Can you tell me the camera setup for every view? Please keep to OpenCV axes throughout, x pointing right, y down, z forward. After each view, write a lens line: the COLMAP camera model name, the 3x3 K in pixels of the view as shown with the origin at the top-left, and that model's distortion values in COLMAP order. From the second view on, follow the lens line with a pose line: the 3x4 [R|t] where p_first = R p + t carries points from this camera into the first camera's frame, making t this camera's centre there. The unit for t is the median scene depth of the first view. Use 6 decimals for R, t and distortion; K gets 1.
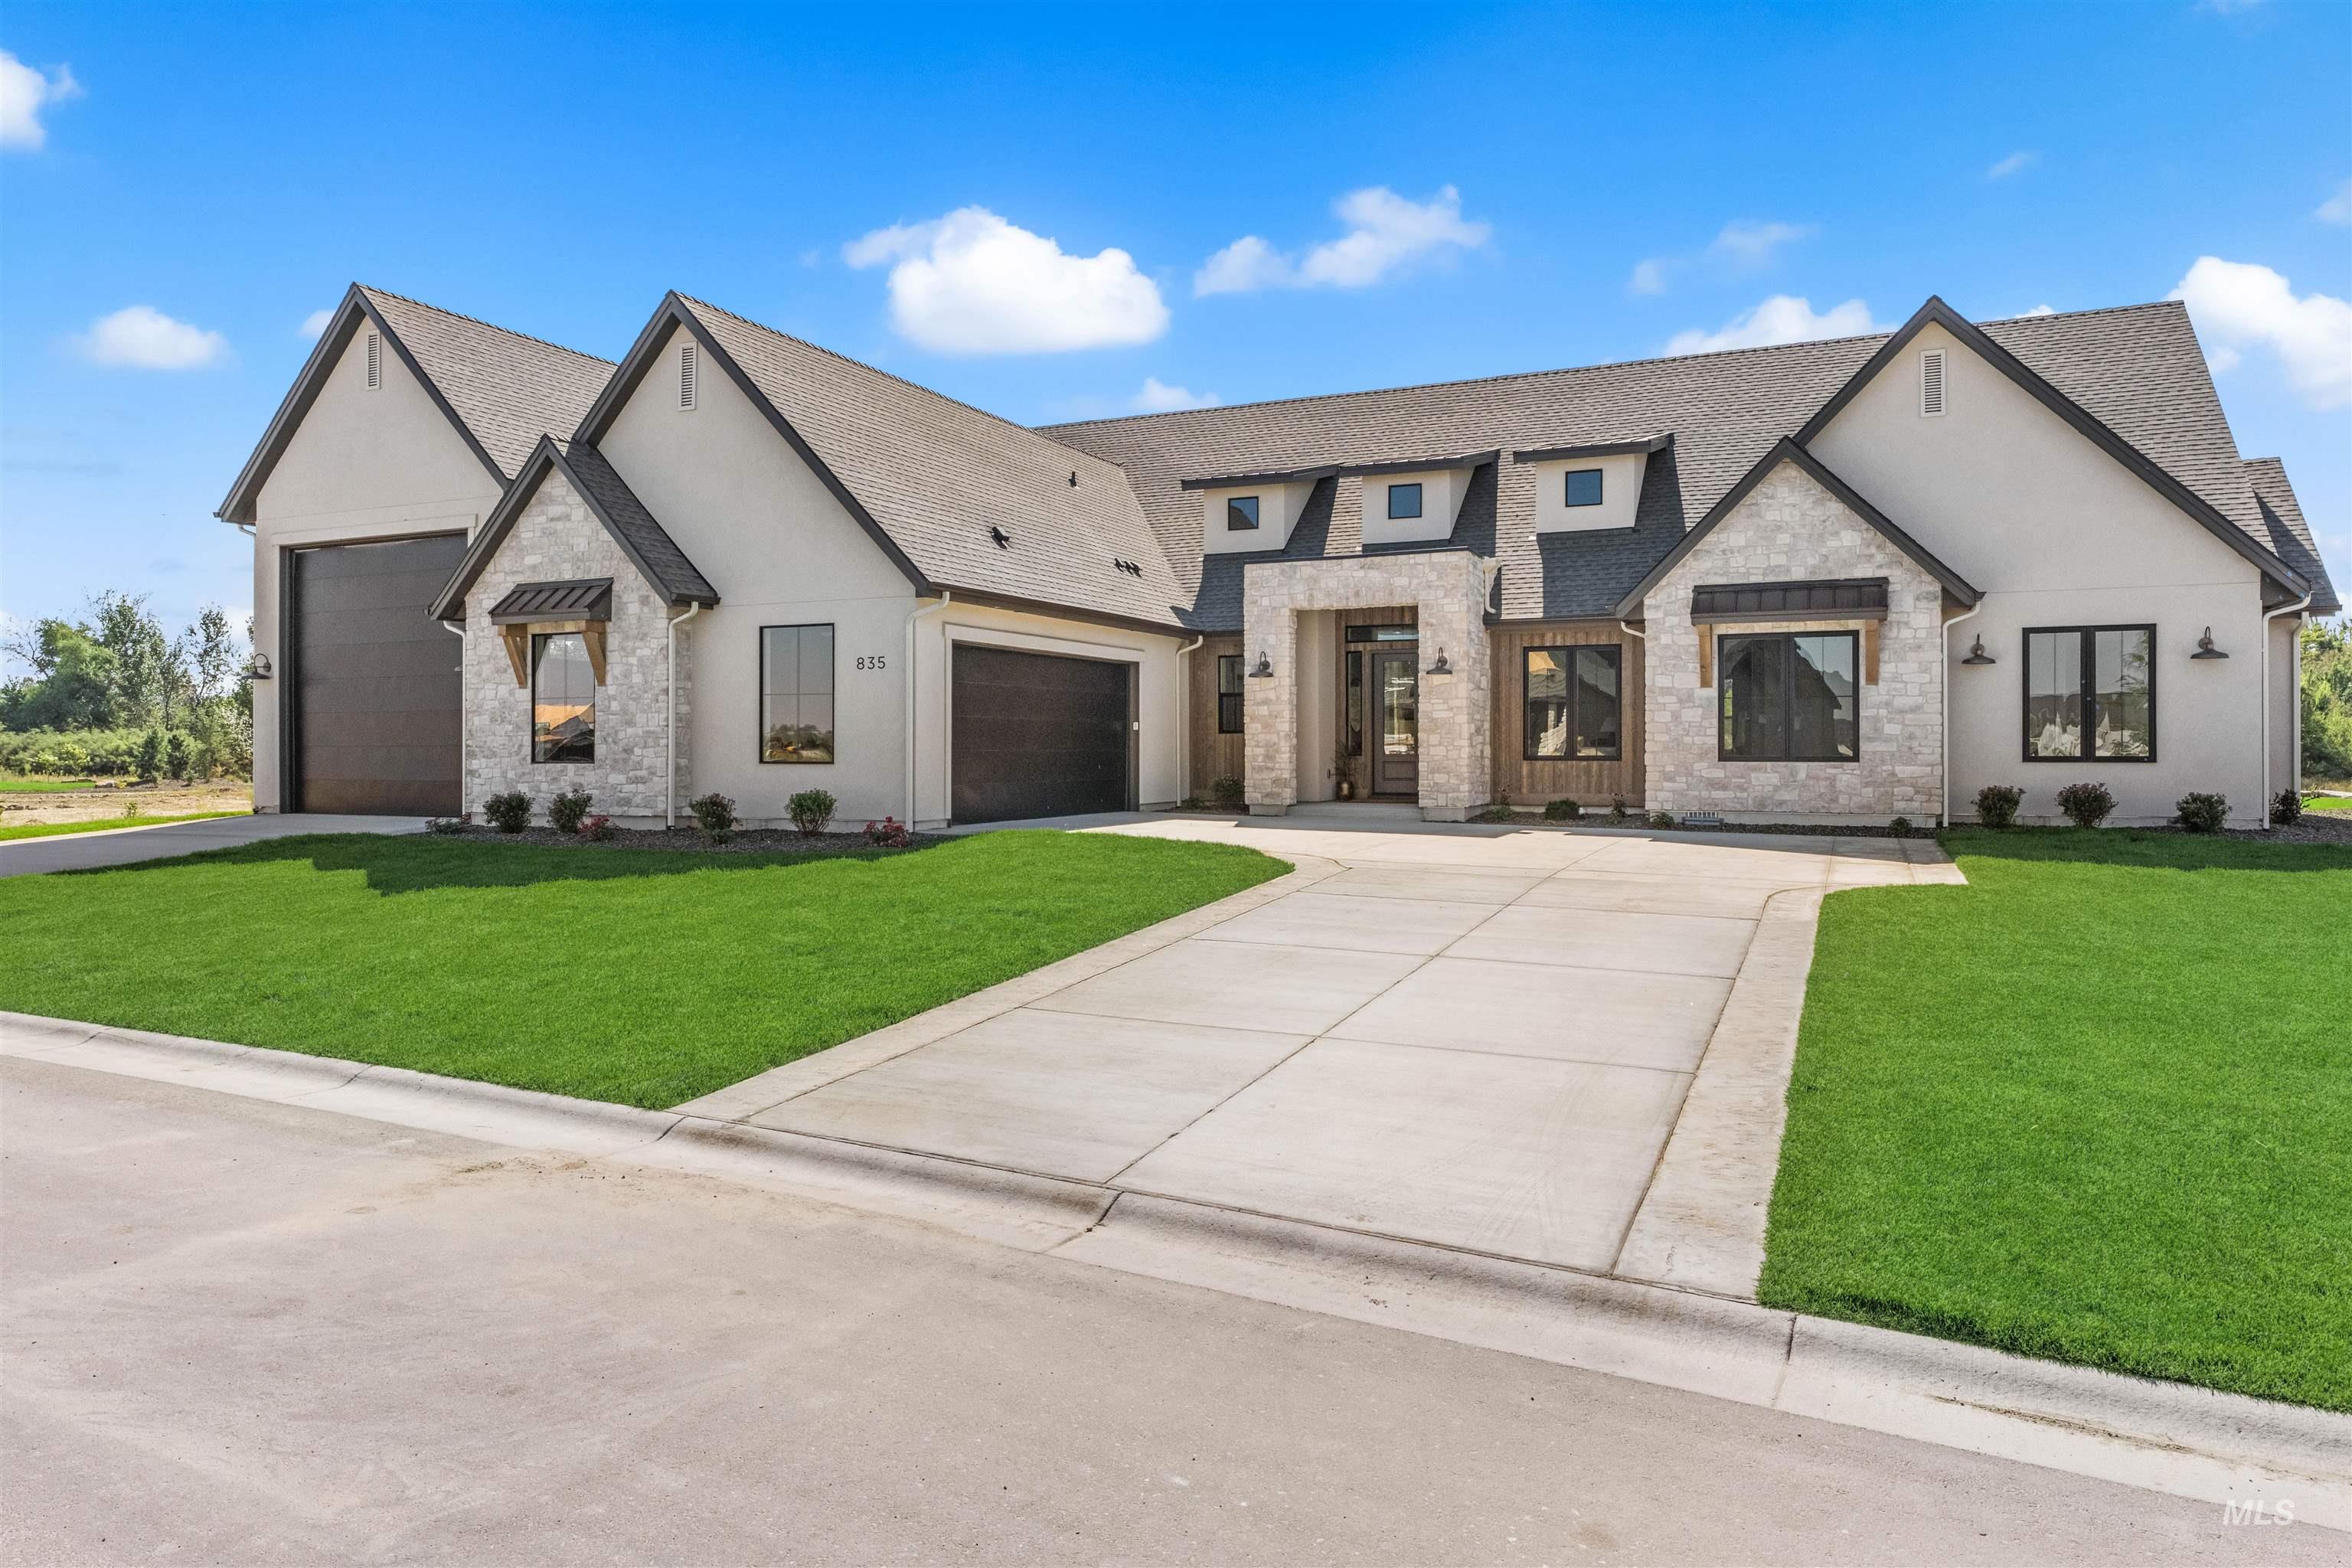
lens RADIAL K [[1394.4, 0, 1175.3], [0, 1394.4, 768.7], [0, 0, 1]] dist [-0.001554, 0.000596]
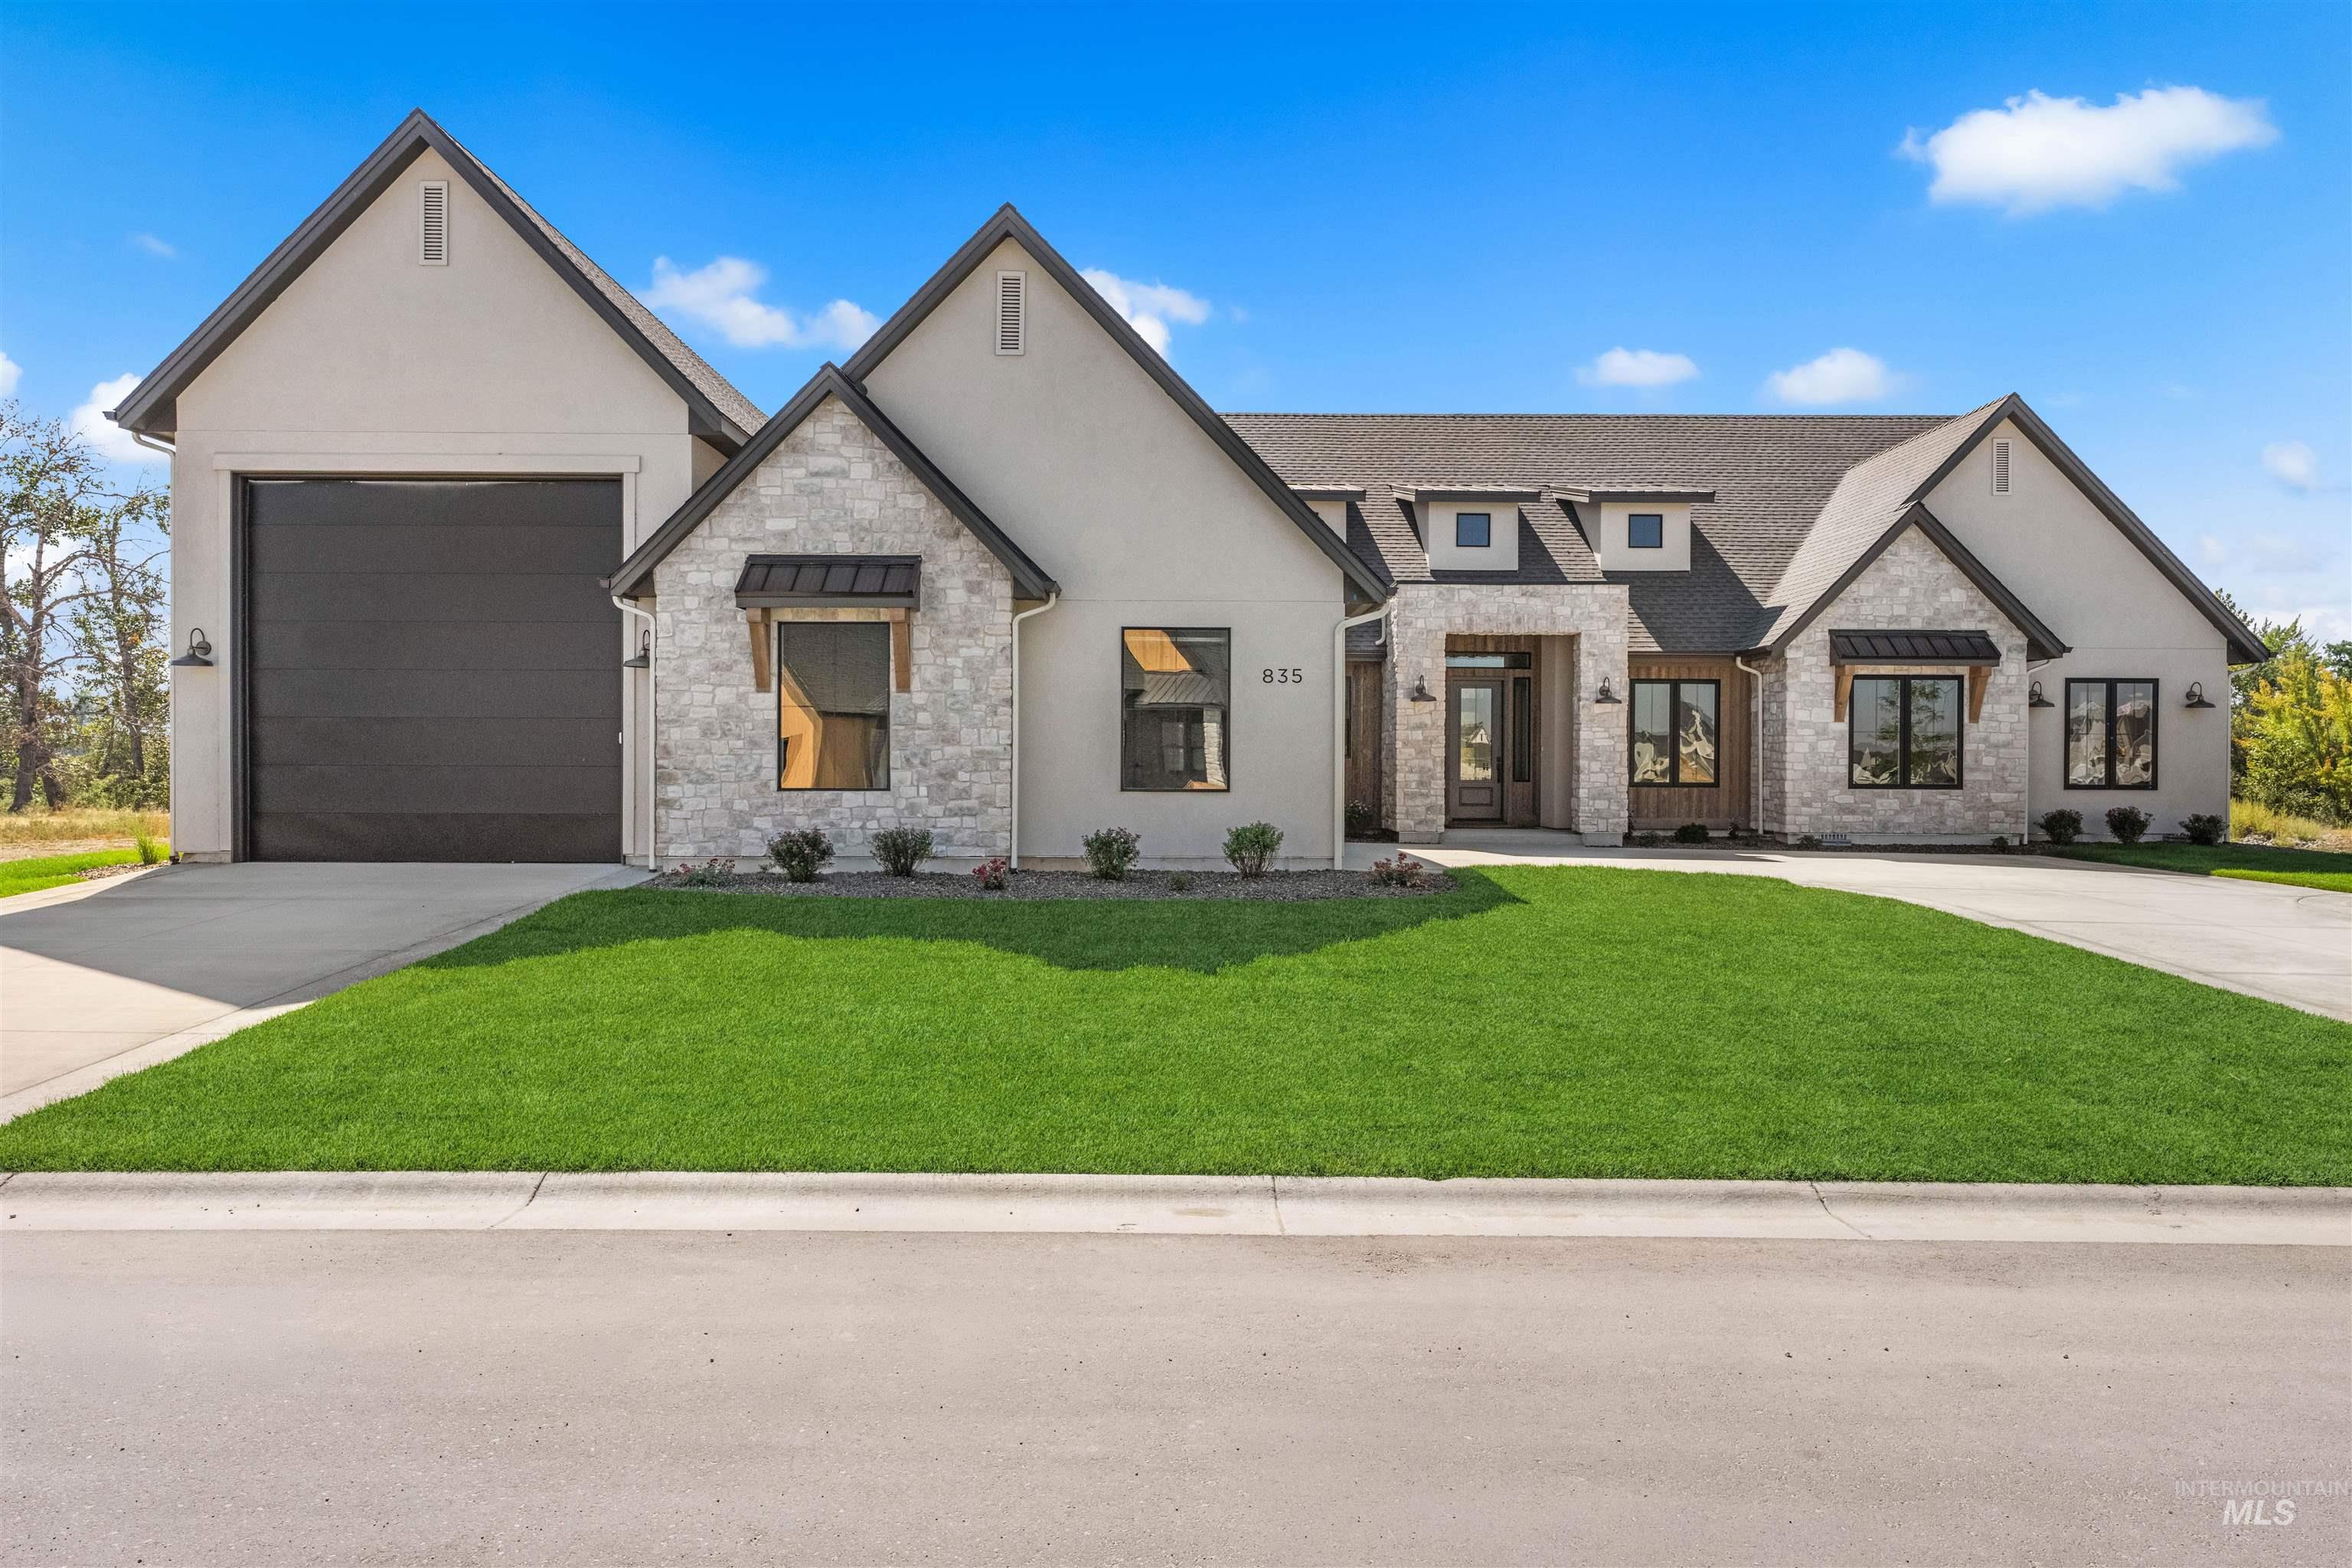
lens RADIAL K [[1393.8, 0, 1175.9], [0, 1393.8, 788.8], [0, 0, 1]] dist [-0.001903, -0.000467]
pose [[0.912323, 0.000401, 0.409472, -0.574627], [-0.000146, 1.000000, -0.000654, -0.004465], [-0.409472, 0.000537, 0.912322, 0.214007]]
